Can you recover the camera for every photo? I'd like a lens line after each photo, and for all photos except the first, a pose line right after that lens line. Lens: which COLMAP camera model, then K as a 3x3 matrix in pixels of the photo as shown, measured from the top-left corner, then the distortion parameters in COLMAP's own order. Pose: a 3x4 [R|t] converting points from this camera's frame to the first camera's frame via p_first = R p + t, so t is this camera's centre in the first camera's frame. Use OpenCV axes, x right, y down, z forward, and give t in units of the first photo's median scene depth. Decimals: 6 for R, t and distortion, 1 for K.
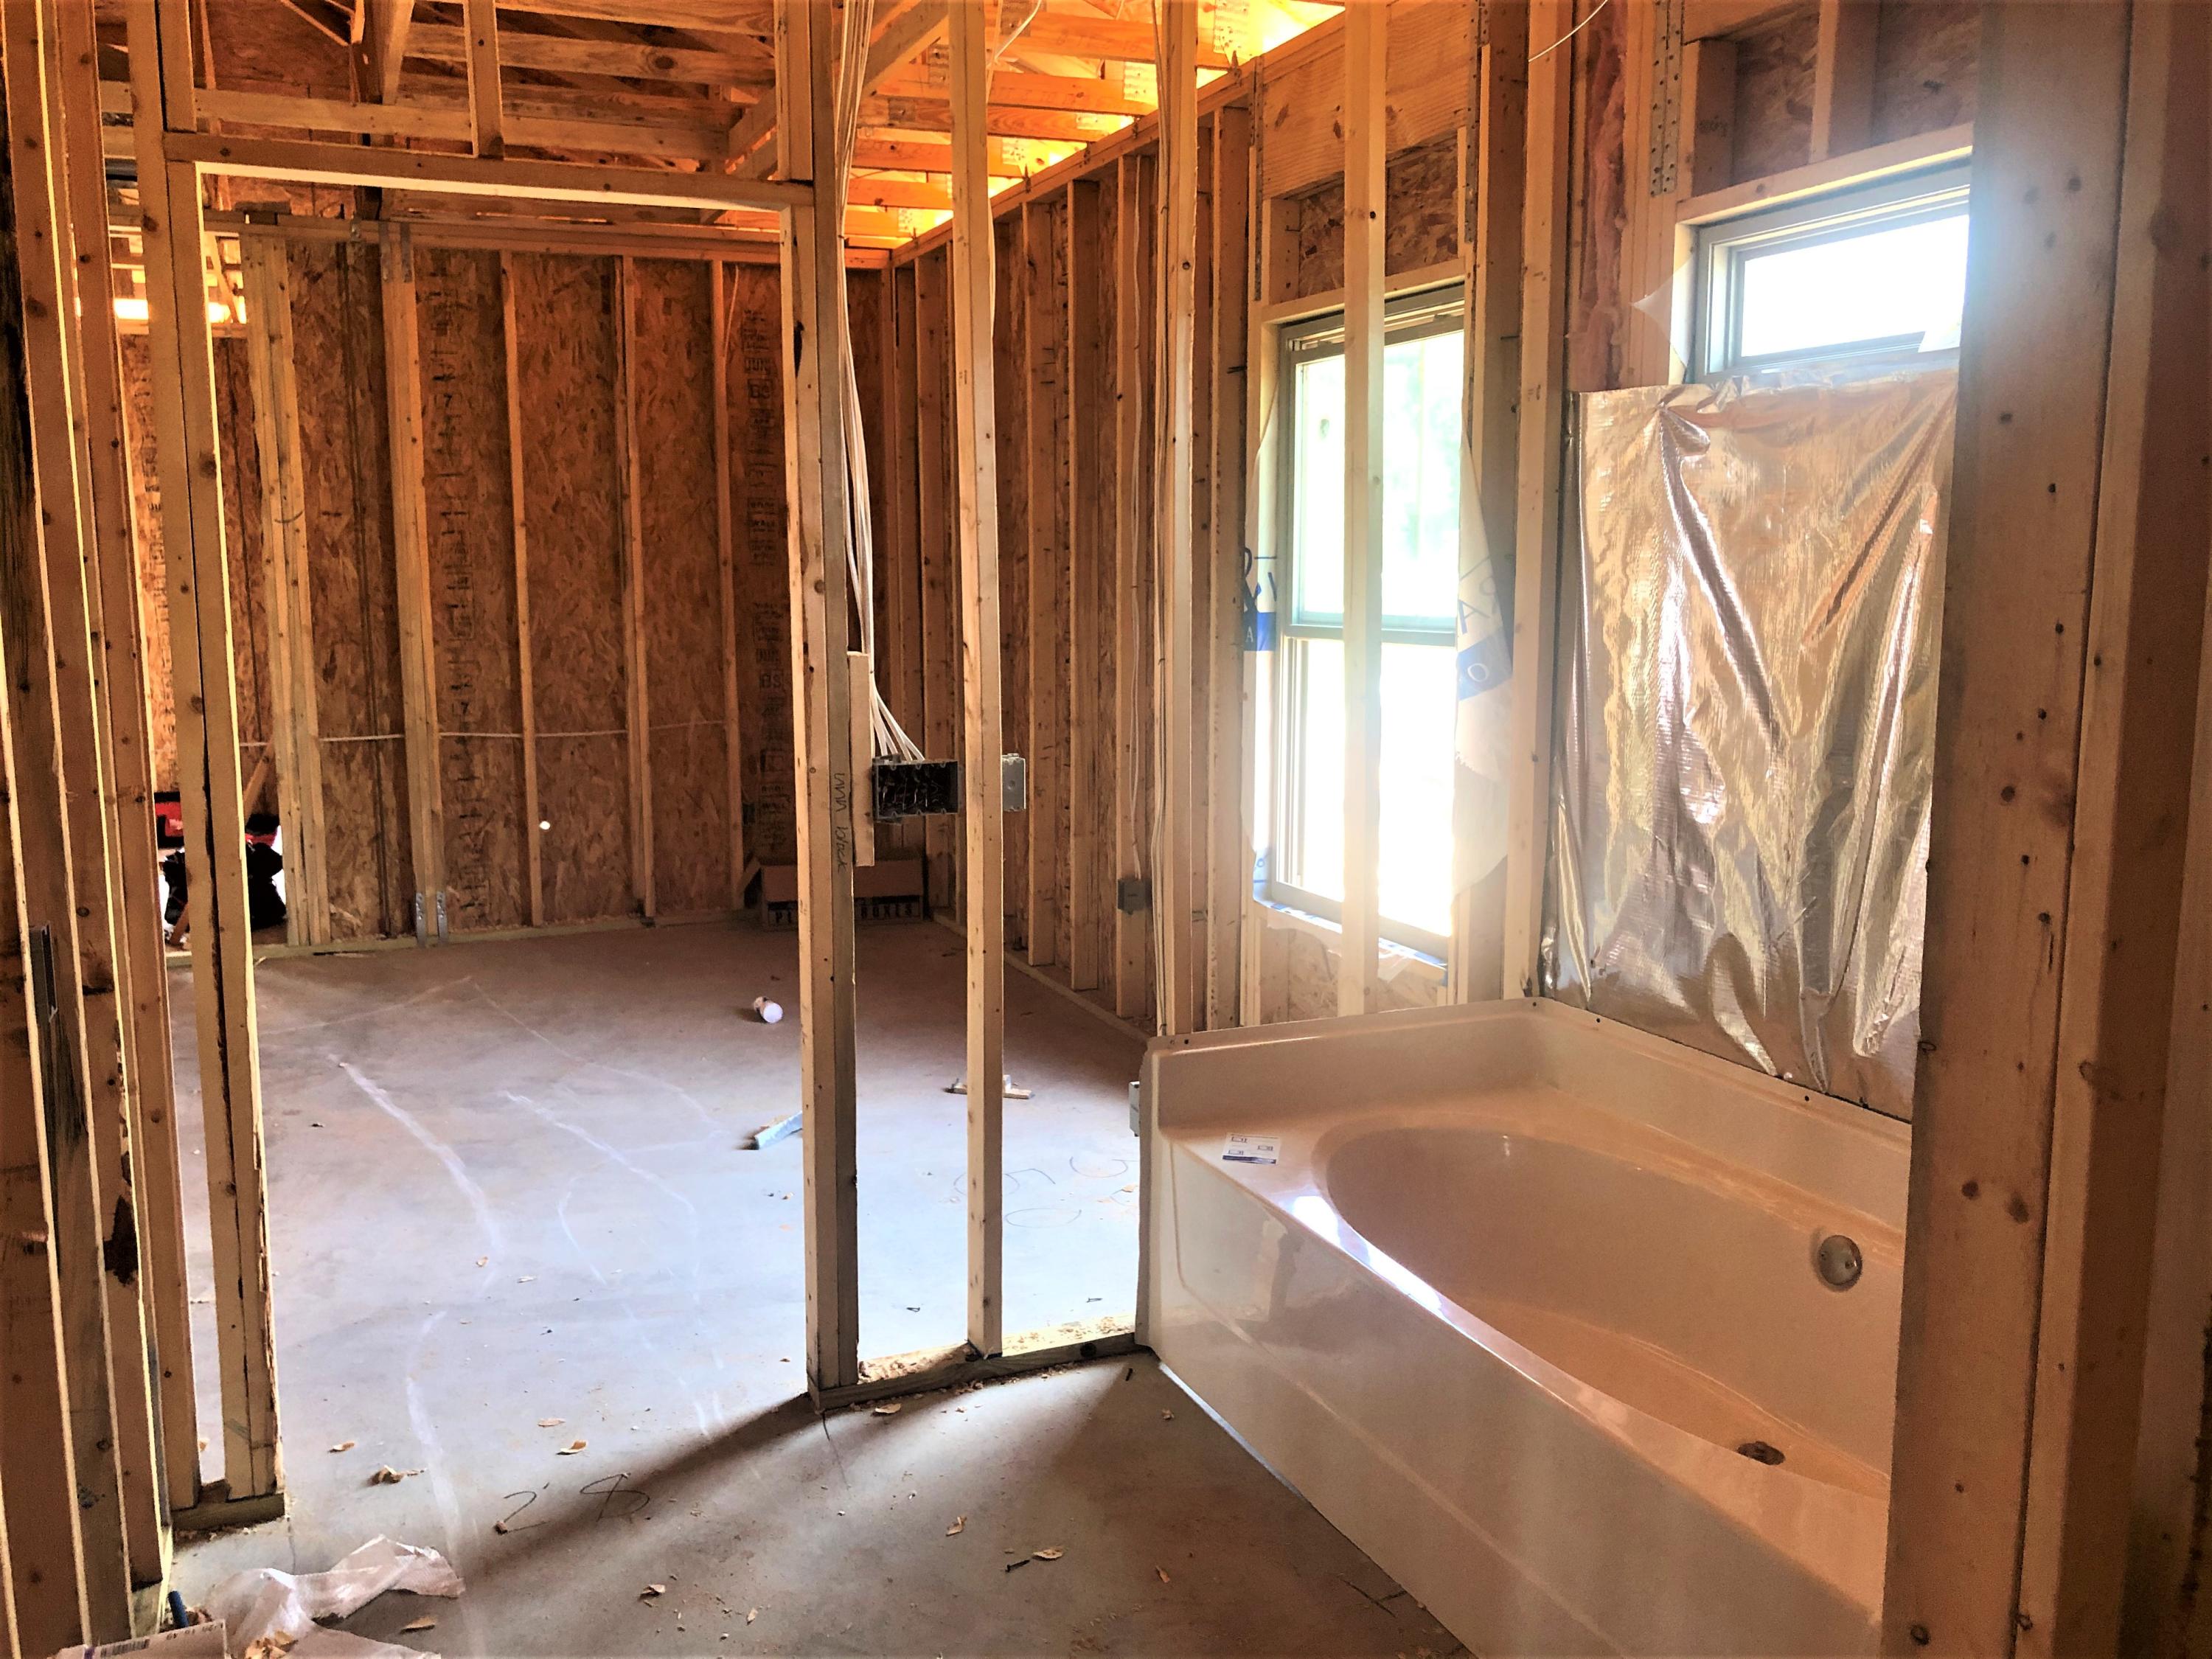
lens RADIAL K [[1822.5, 0, 1096.9], [0, 1822.5, 824.3], [0, 0, 1]] dist [0.056780, -0.079995]
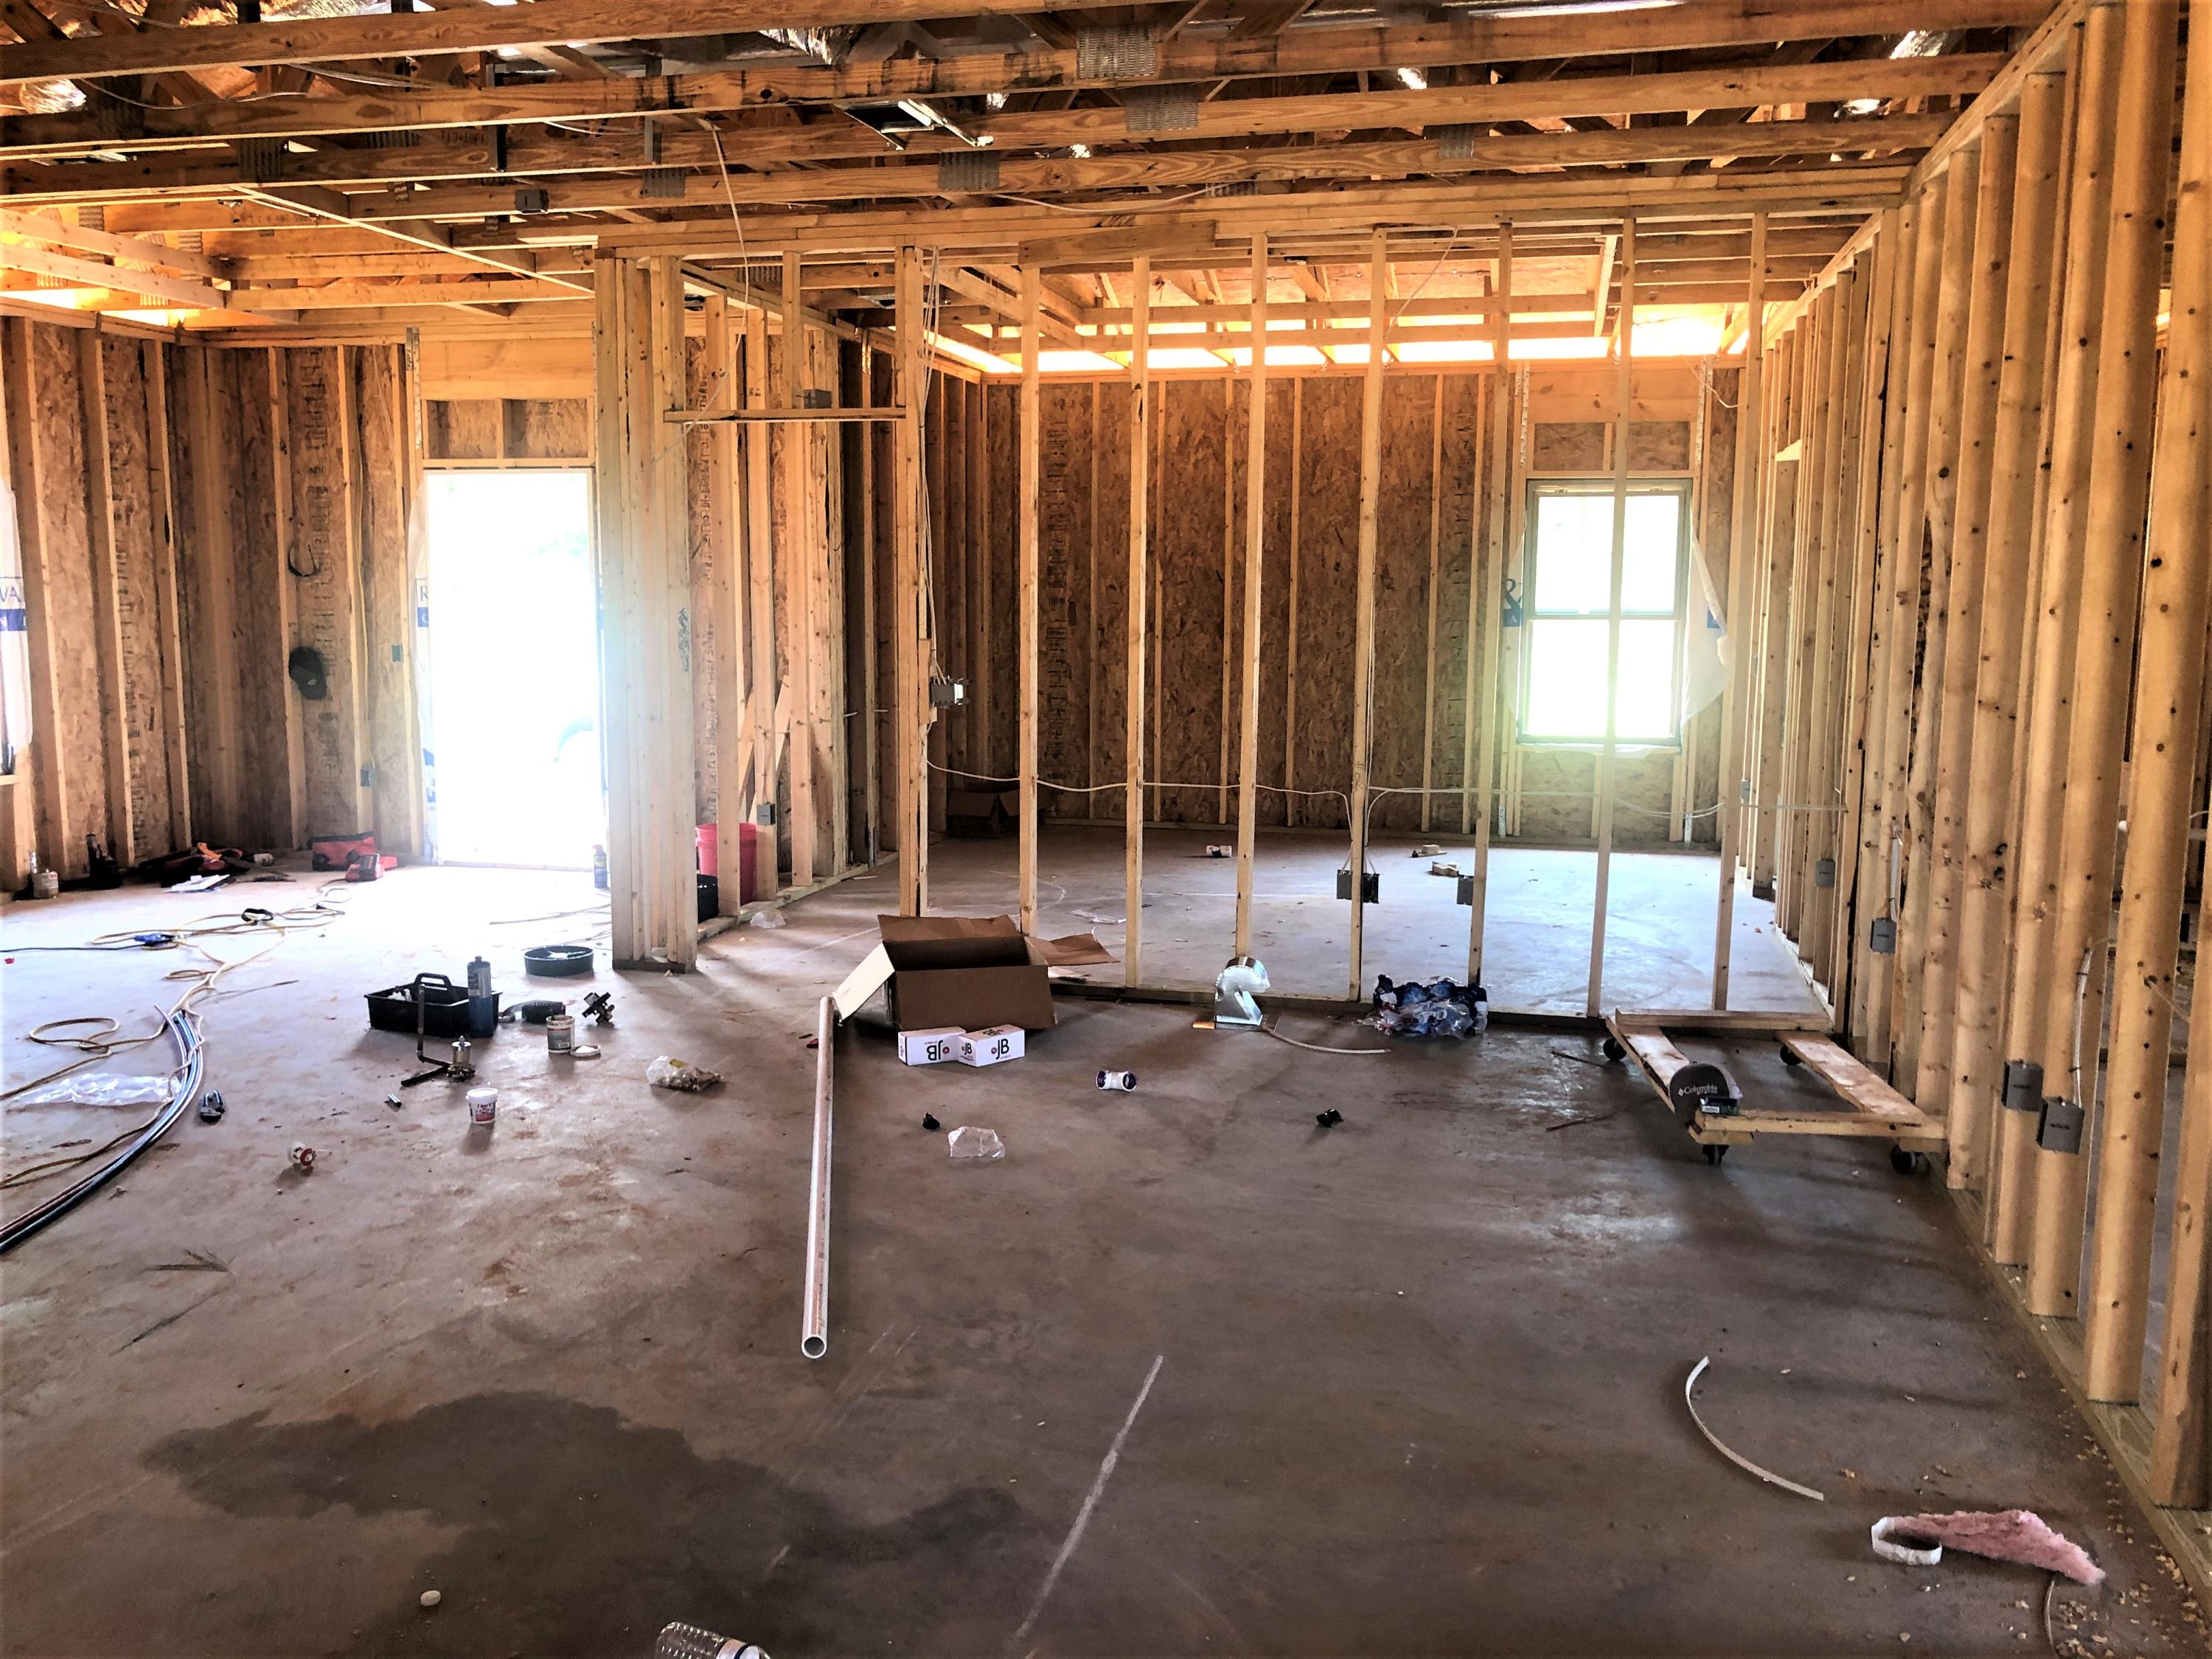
lens RADIAL K [[1822.5, 0, 1096.9], [0, 1822.5, 824.3], [0, 0, 1]] dist [0.056780, -0.079995]
pose [[0.604460, -0.098544, 0.790517, -2.265534], [0.103918, 0.993594, 0.044400, -0.011850], [-0.789828, 0.055311, 0.610829, 0.096070]]
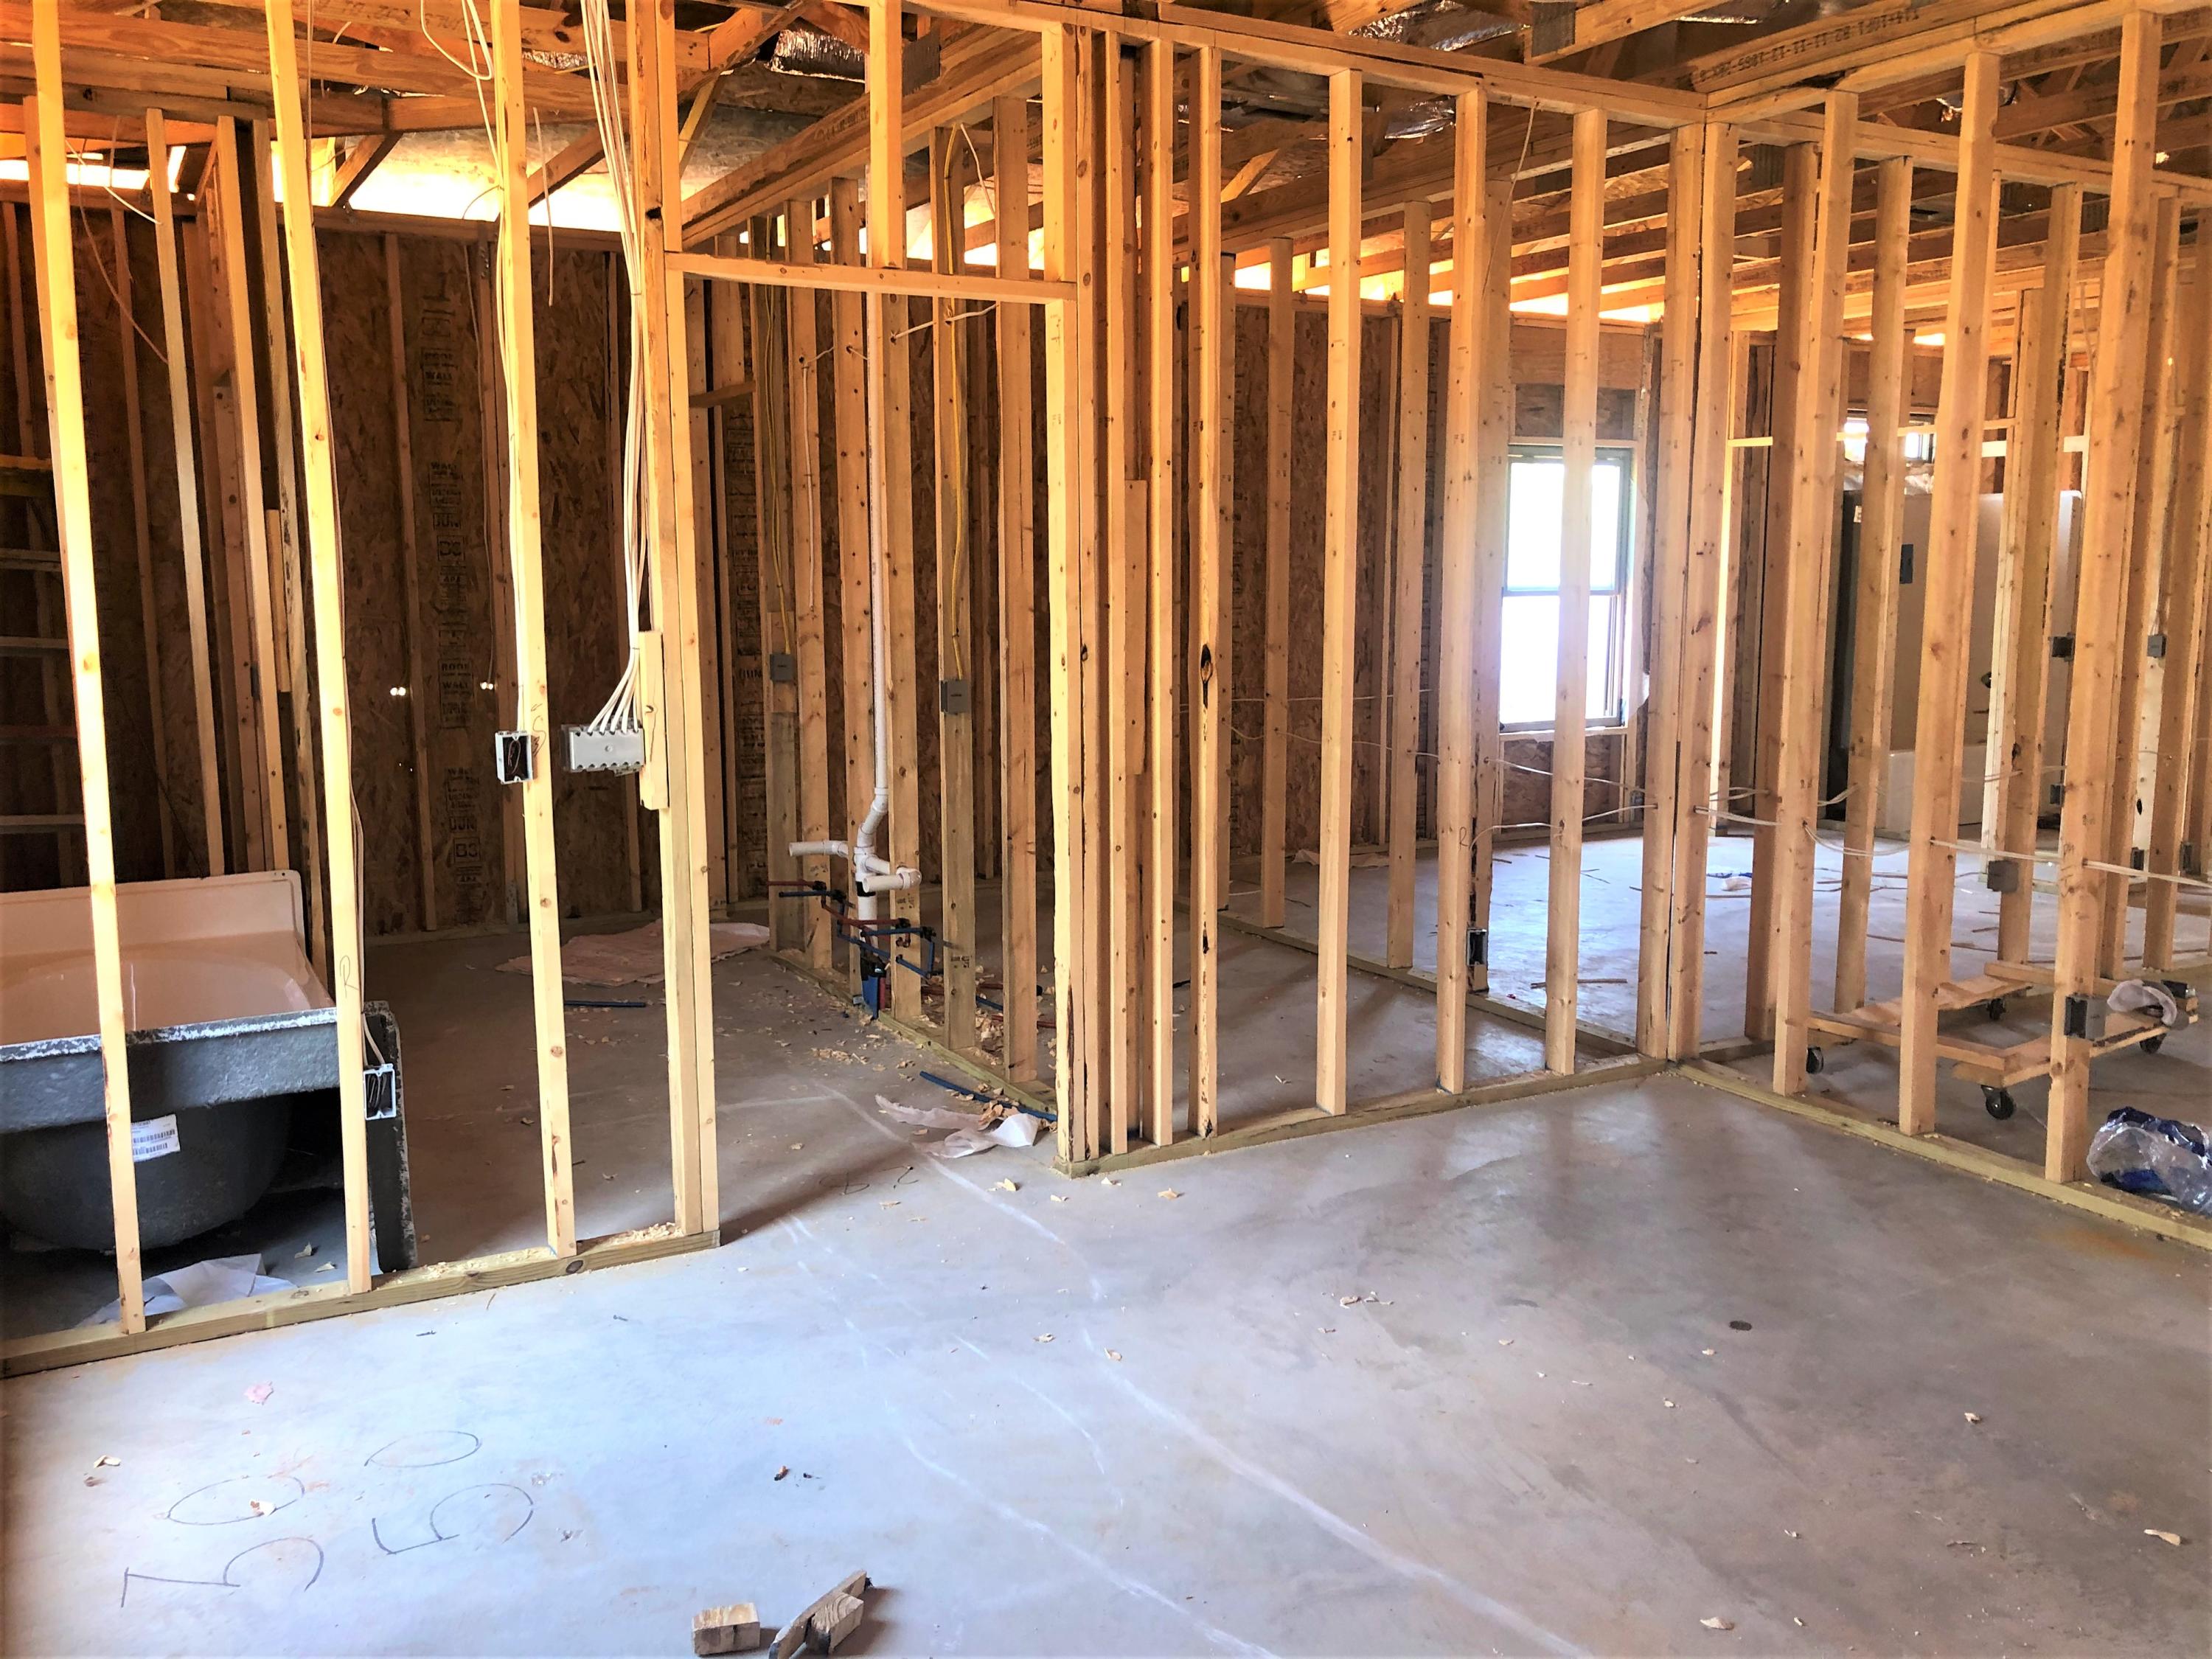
lens RADIAL K [[1799.1, 0, 1097.4], [0, 1799.1, 803.4], [0, 0, 1]] dist [0.087731, -0.229663]
pose [[-0.995211, 0.019472, -0.095786, -0.236647], [-0.007495, 0.961871, 0.273400, -0.240481], [0.097458, 0.272809, -0.957119, 1.671393]]
